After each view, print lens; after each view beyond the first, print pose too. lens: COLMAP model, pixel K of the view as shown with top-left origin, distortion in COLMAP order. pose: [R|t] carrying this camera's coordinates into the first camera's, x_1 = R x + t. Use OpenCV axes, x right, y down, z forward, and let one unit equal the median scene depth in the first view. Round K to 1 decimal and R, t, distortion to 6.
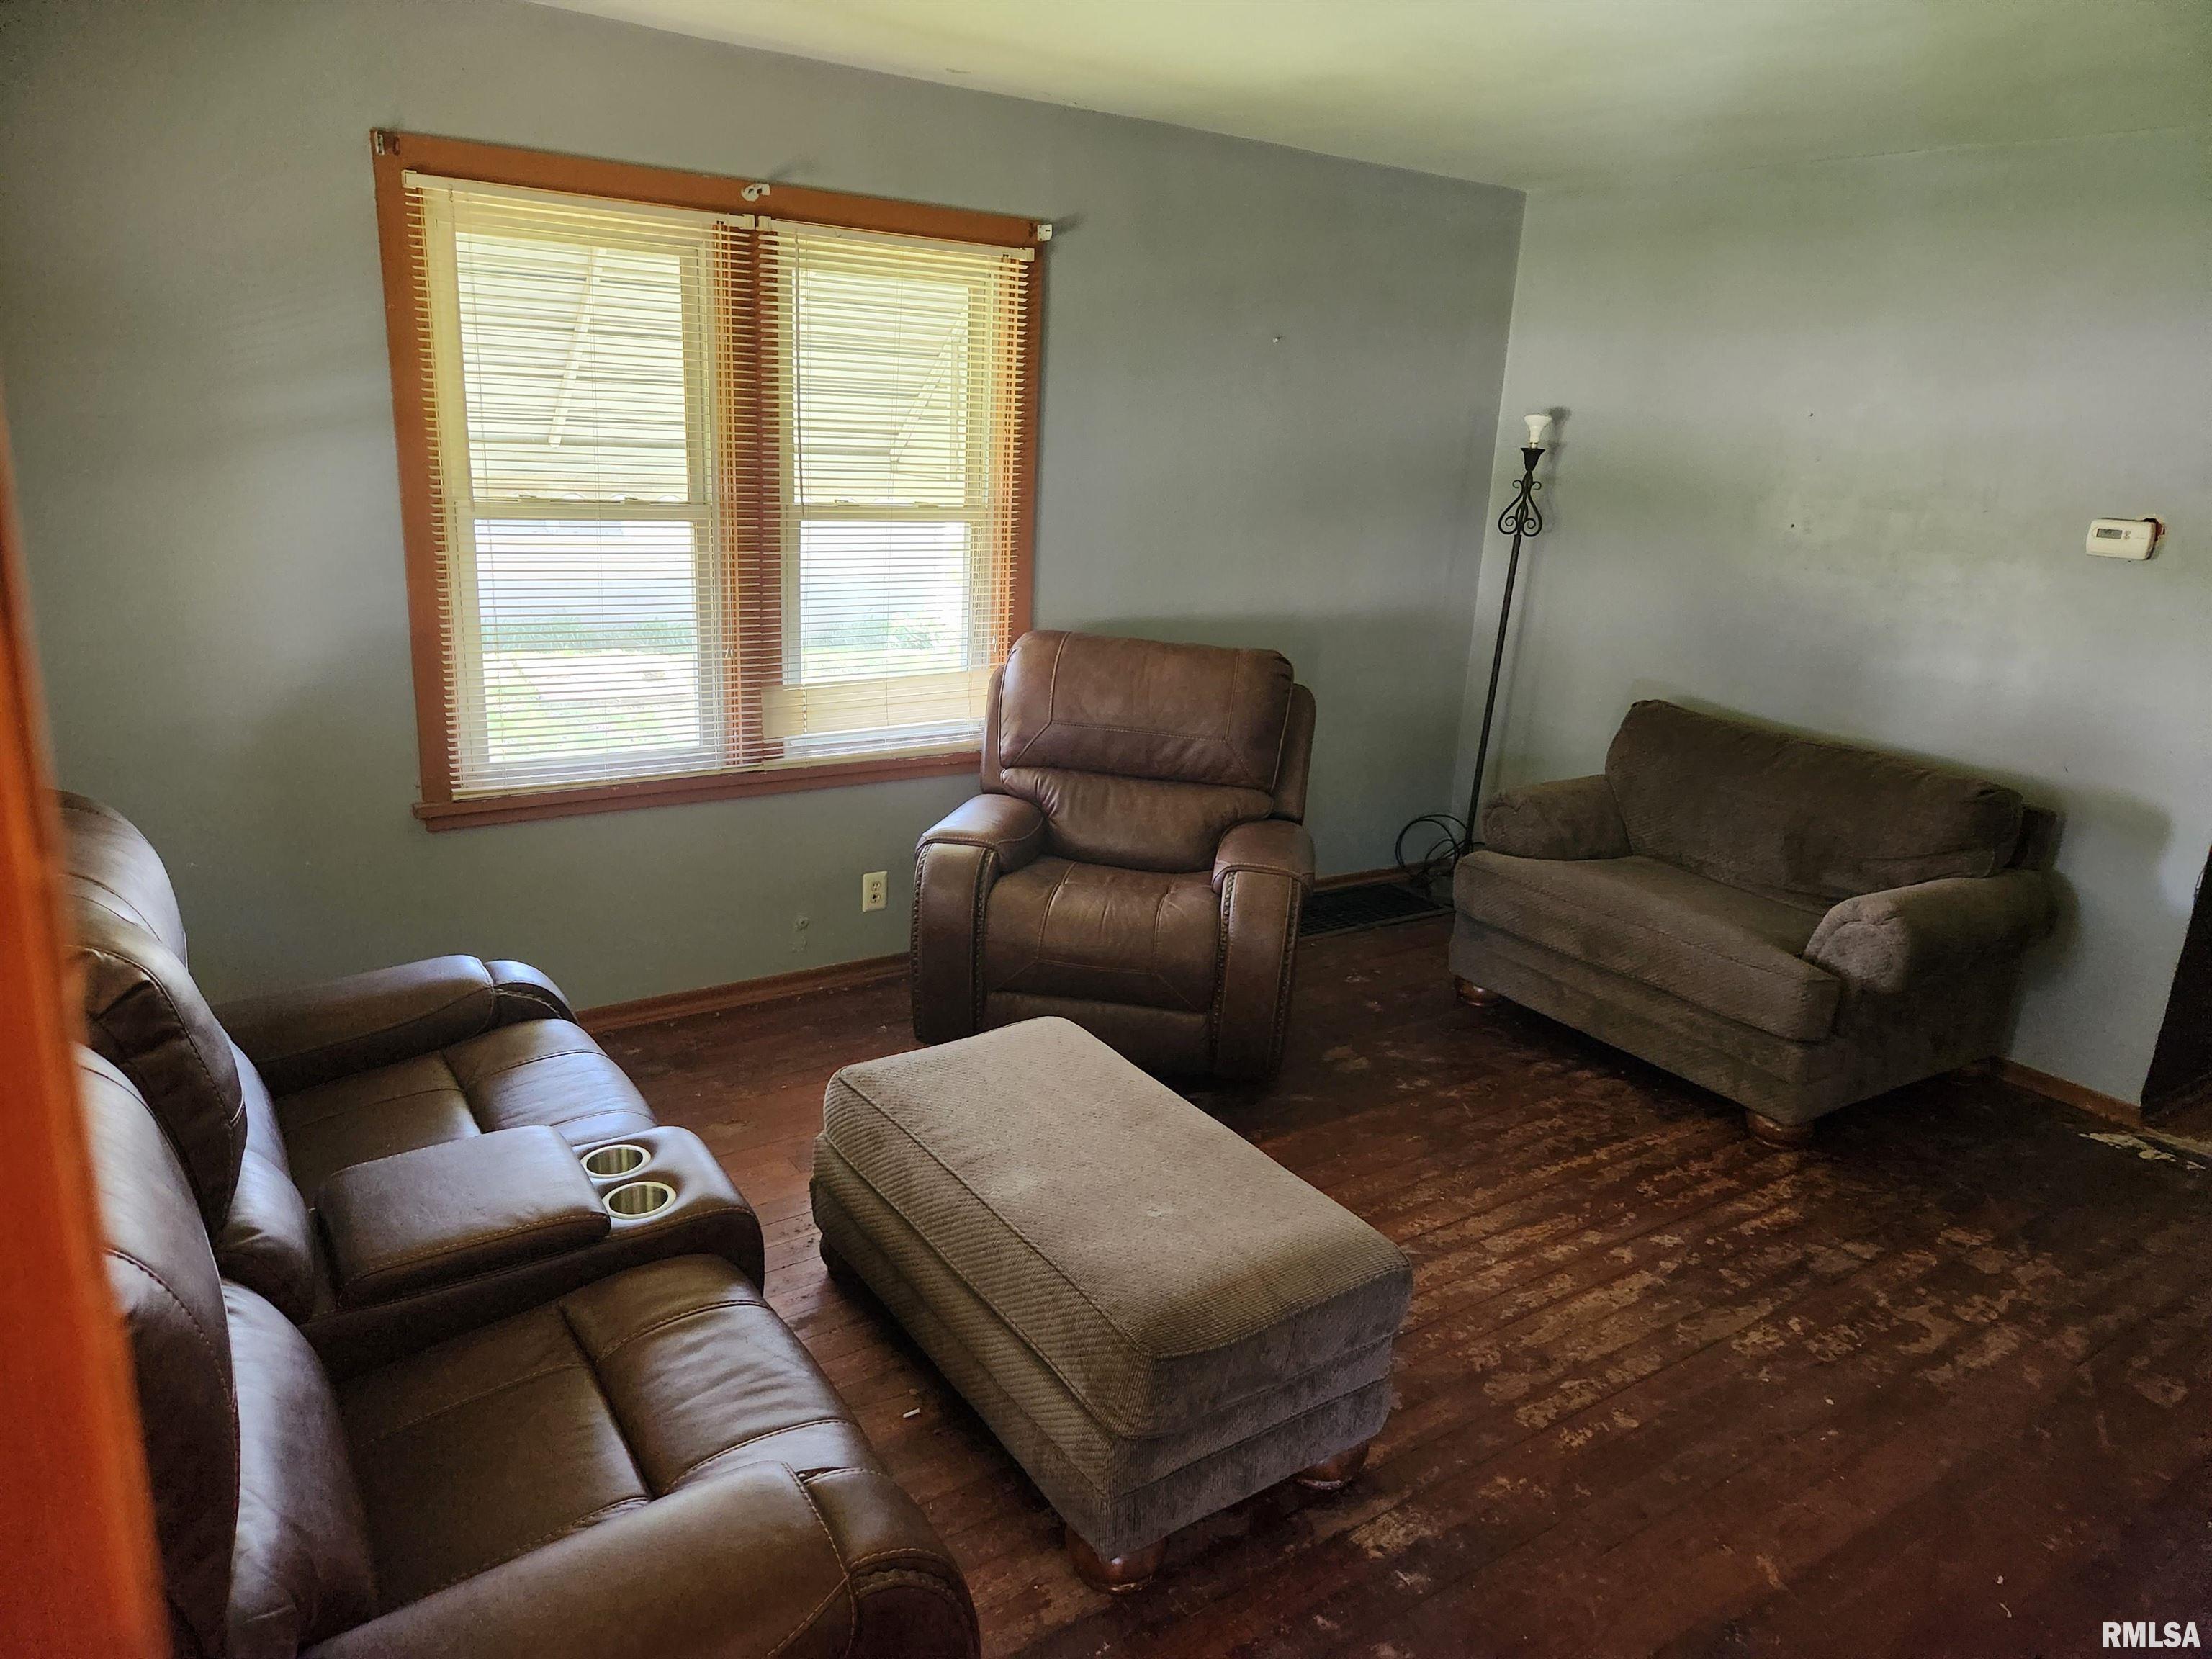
lens RADIAL K [[1466.6, 0, 1104.0], [0, 1466.6, 824.2], [0, 0, 1]] dist [0.038629, -0.012344]
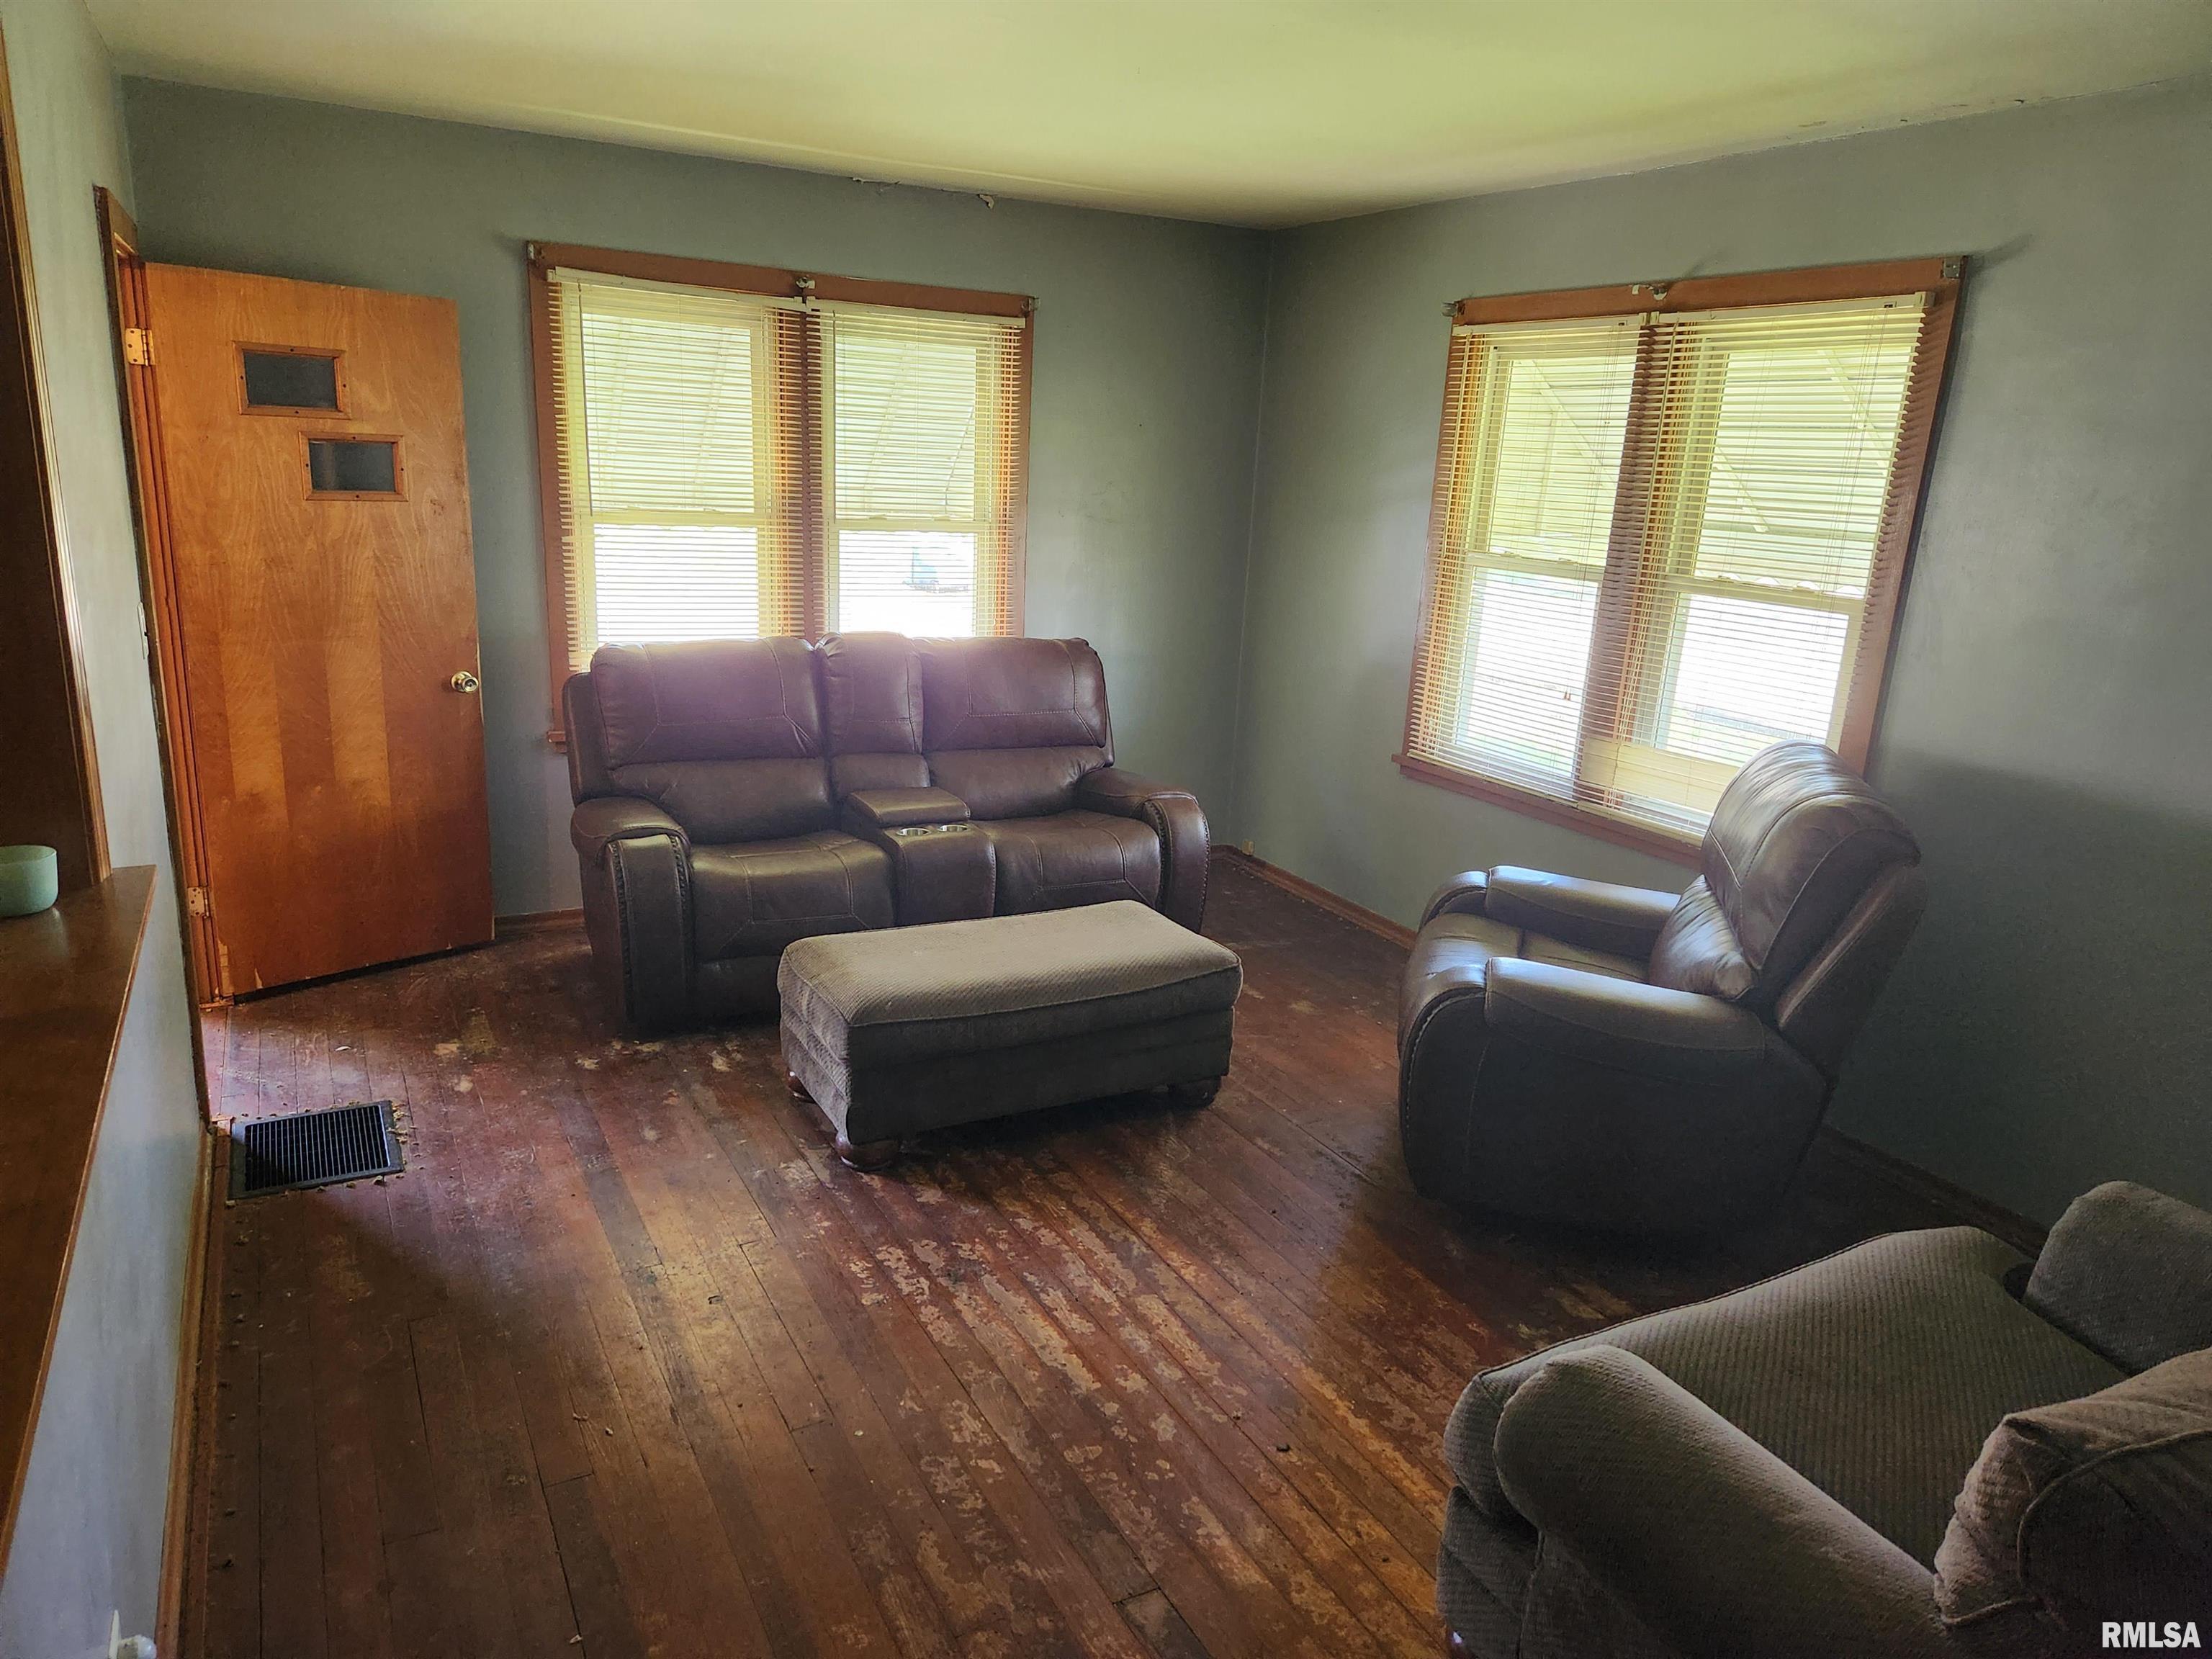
lens RADIAL K [[1466.6, 0, 1102.3], [0, 1466.6, 836.2], [0, 0, 1]] dist [0.038629, -0.012344]
pose [[-0.102425, 0.201048, -0.974212, 1.132601], [-0.318404, 0.921210, 0.223586, -0.193043], [0.942405, 0.333094, -0.030341, 0.901146]]
